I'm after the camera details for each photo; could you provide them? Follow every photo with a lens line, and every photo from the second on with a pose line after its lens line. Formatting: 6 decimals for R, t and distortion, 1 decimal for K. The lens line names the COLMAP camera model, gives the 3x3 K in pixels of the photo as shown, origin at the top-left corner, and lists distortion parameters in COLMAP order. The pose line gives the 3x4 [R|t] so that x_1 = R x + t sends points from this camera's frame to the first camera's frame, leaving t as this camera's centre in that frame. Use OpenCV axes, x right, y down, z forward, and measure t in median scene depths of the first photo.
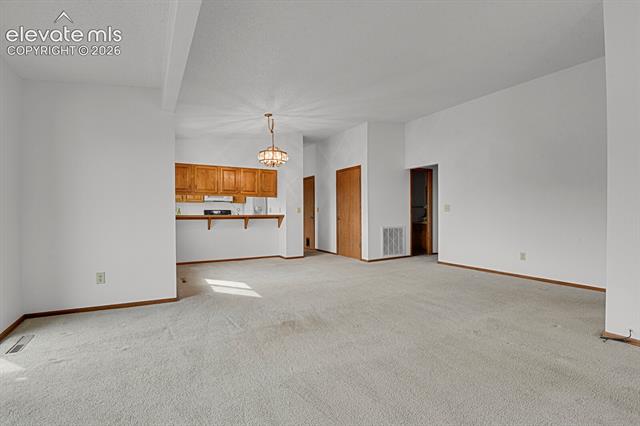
lens RADIAL K [[316.3, 0, 328.5], [0, 316.3, 214.0], [0, 0, 1]] dist [-0.025216, 0.000256]
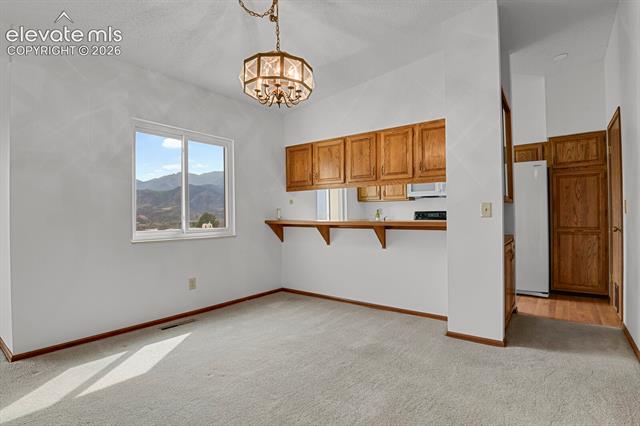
lens RADIAL K [[316.3, 0, 328.5], [0, 316.3, 214.0], [0, 0, 1]] dist [-0.025216, 0.000256]
pose [[0.390543, -0.006928, -0.920559, 0.168932], [0.001594, 0.999975, -0.006850, -0.004981], [0.920583, 0.001208, 0.390544, 0.706182]]
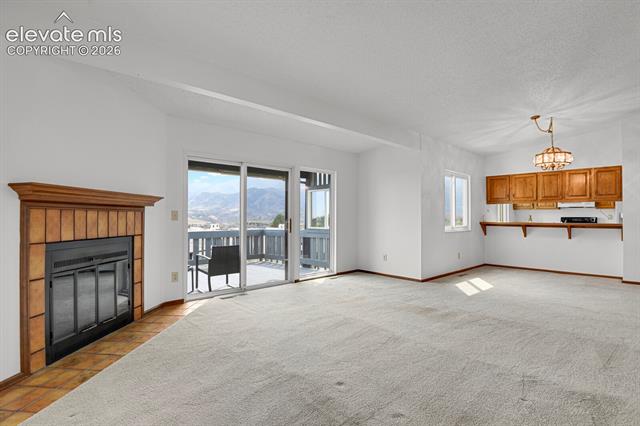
lens RADIAL K [[316.3, 0, 328.5], [0, 316.3, 214.0], [0, 0, 1]] dist [-0.025216, 0.000256]
pose [[0.235882, -0.009815, -0.971732, 0.420161], [-0.010942, 0.999859, -0.012756, -0.004013], [0.971720, 0.013641, 0.235742, 0.132516]]
